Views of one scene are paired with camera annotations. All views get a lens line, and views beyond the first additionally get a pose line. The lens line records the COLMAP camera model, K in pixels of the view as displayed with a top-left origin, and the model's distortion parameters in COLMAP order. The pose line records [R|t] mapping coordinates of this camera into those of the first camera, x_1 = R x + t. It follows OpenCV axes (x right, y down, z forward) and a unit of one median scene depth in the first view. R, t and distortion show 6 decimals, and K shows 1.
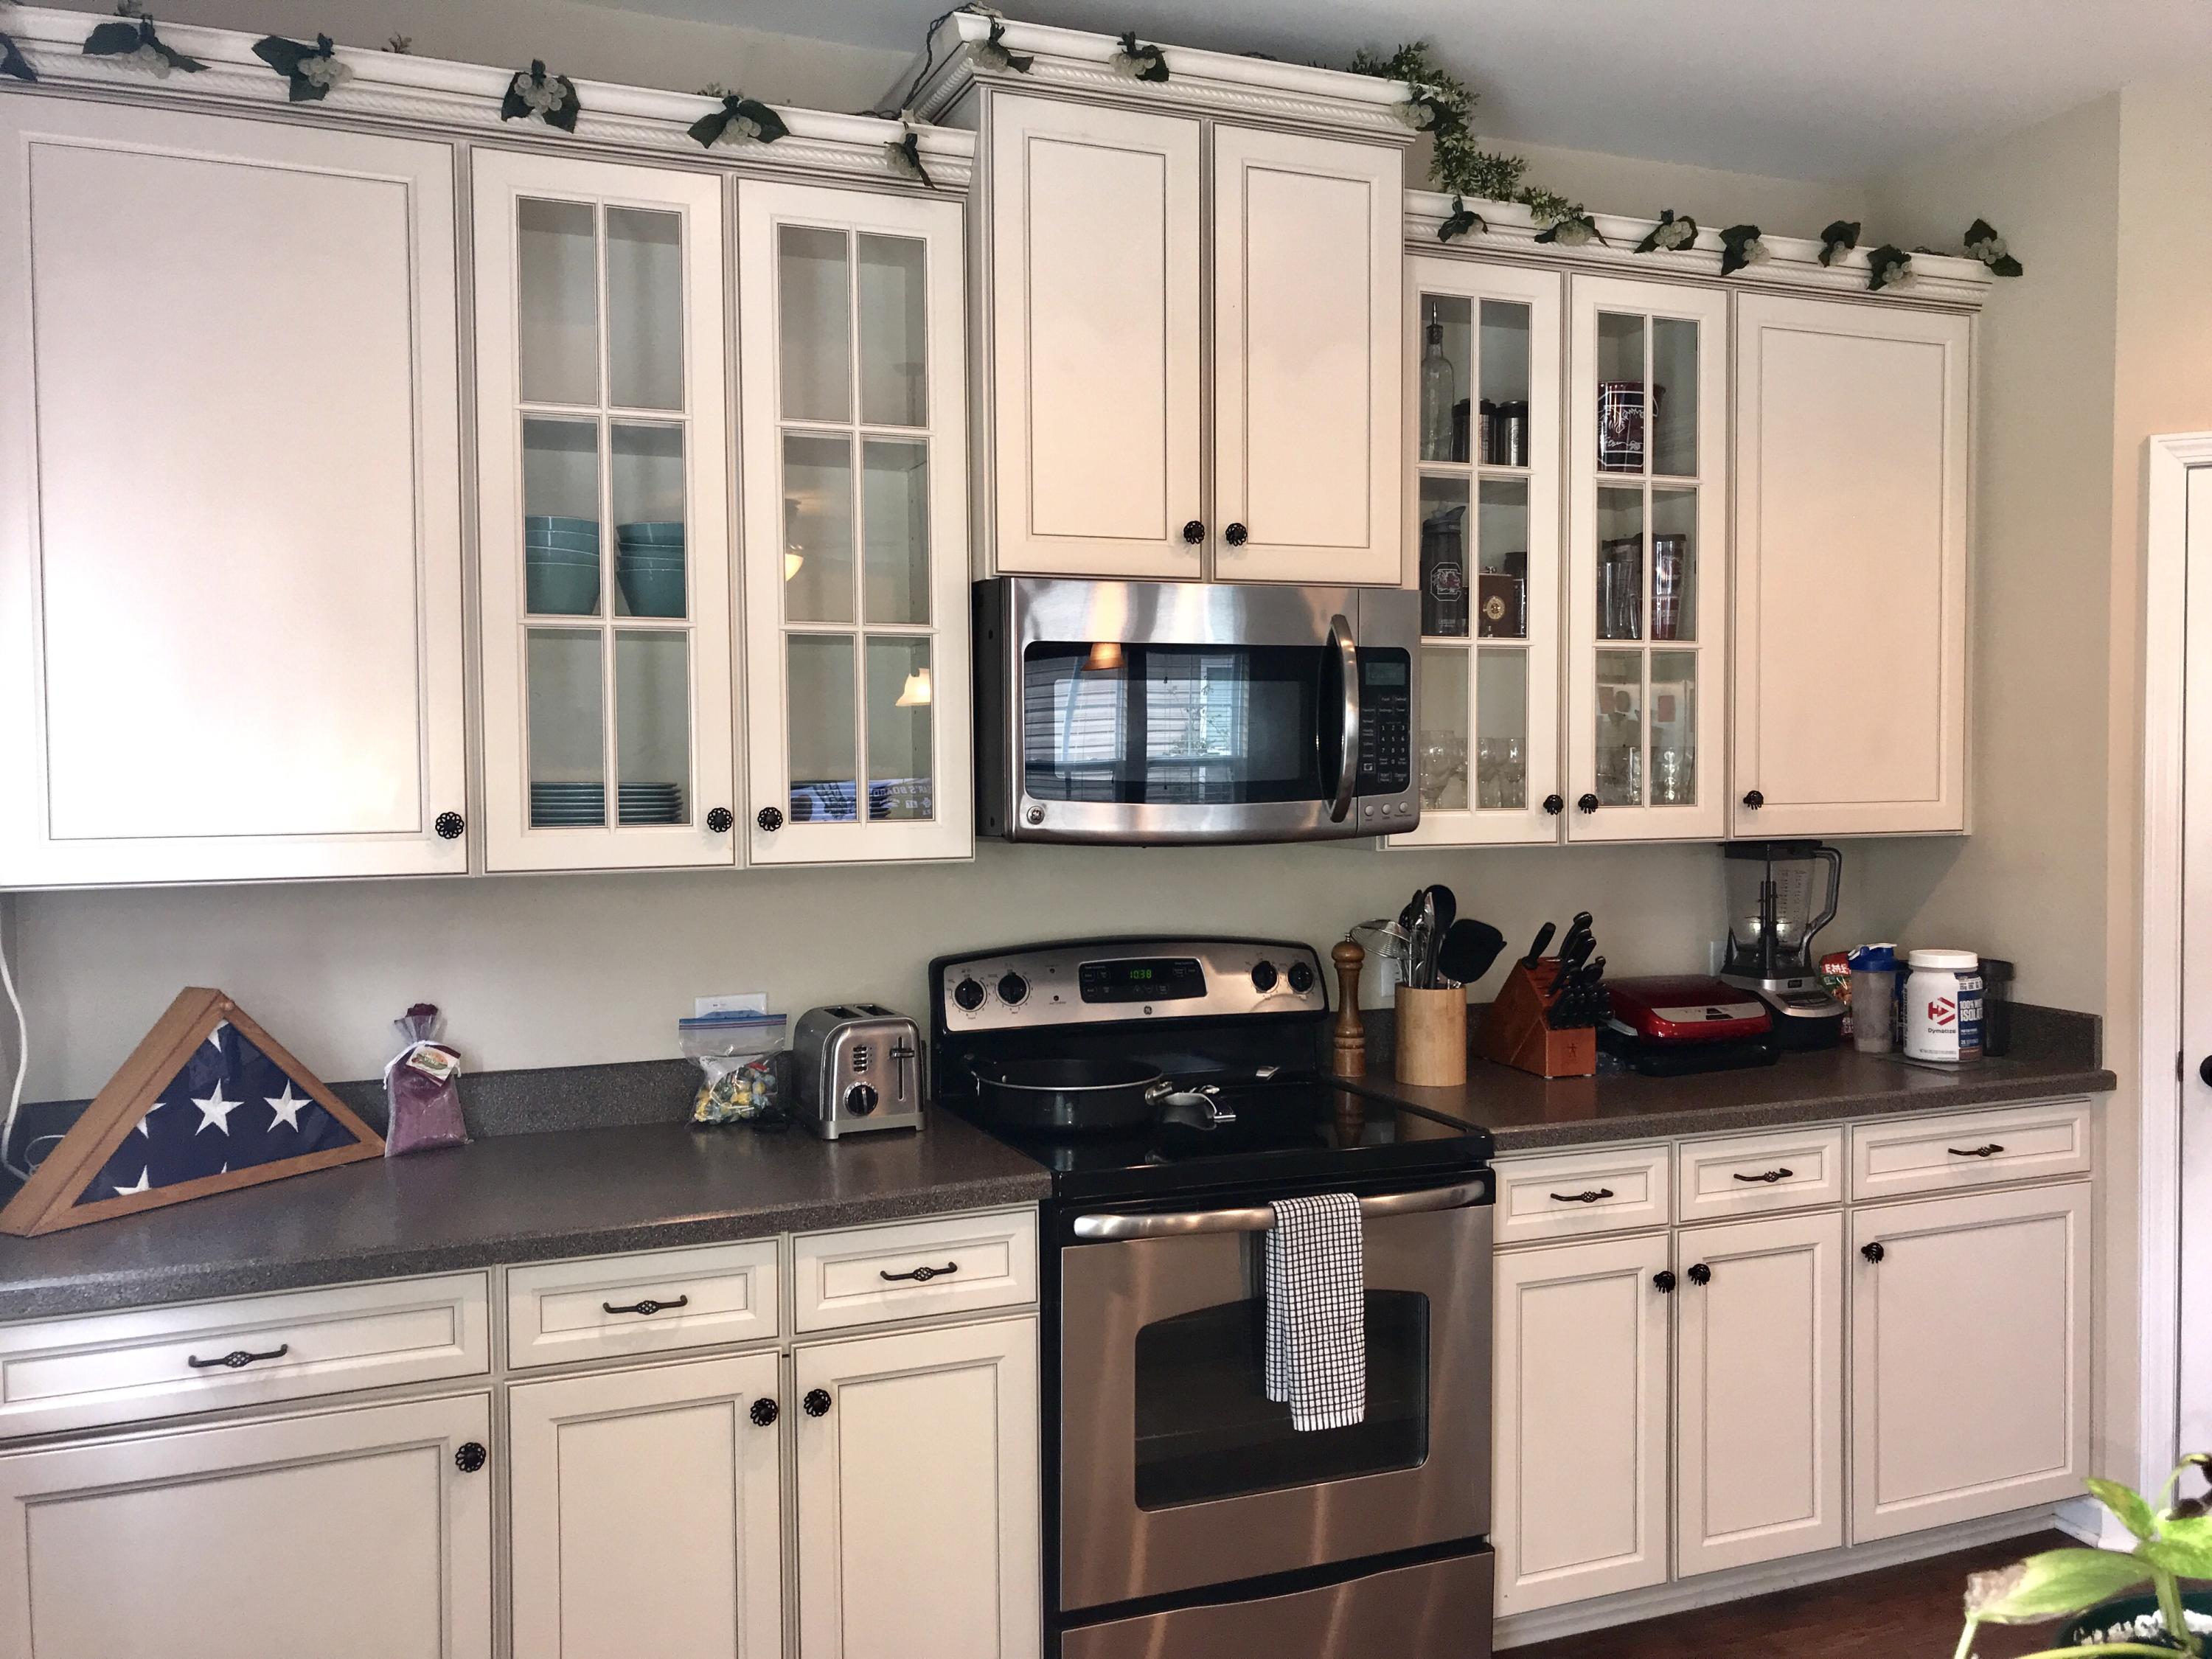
lens RADIAL K [[1831.8, 0, 1107.7], [0, 1831.8, 822.6], [0, 0, 1]] dist [0.036819, -0.029094]
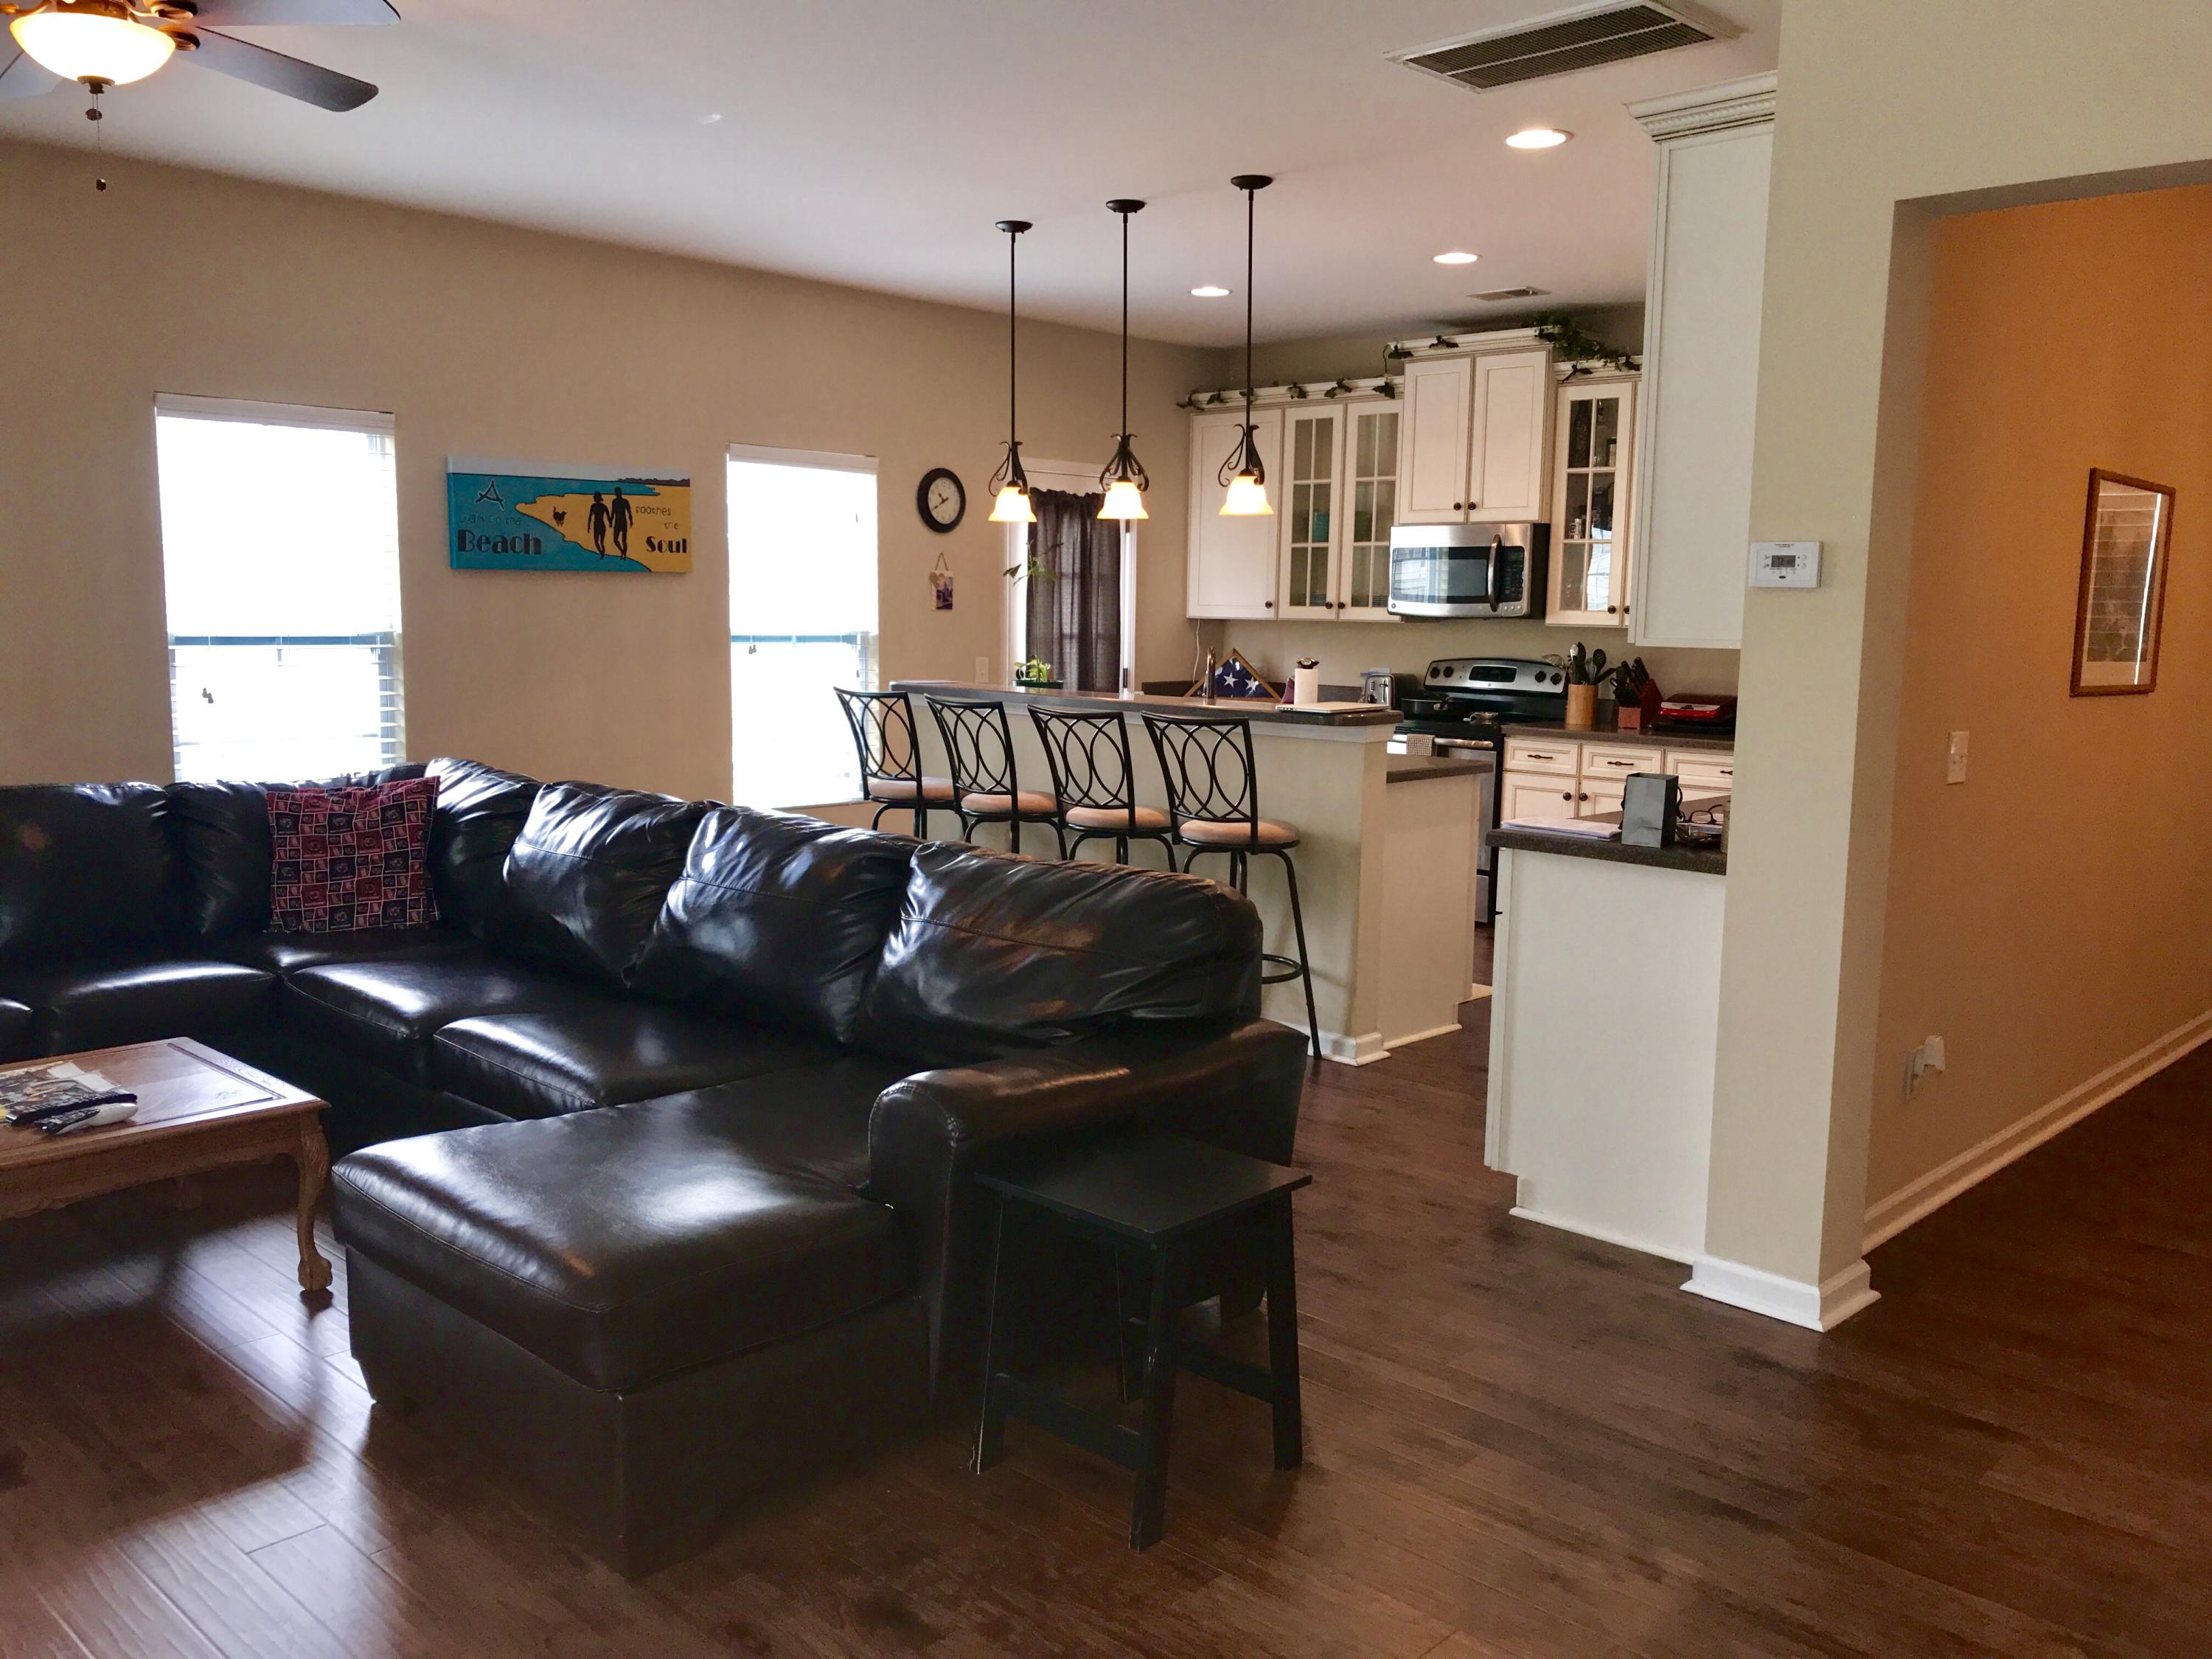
lens RADIAL K [[1831.8, 0, 1107.1], [0, 1831.8, 845.1], [0, 0, 1]] dist [0.036819, -0.029094]
pose [[0.406629, 0.133426, -0.903798, 2.329955], [-0.050221, 0.991047, 0.123711, 0.033298], [0.912212, -0.004915, 0.409689, -0.618113]]
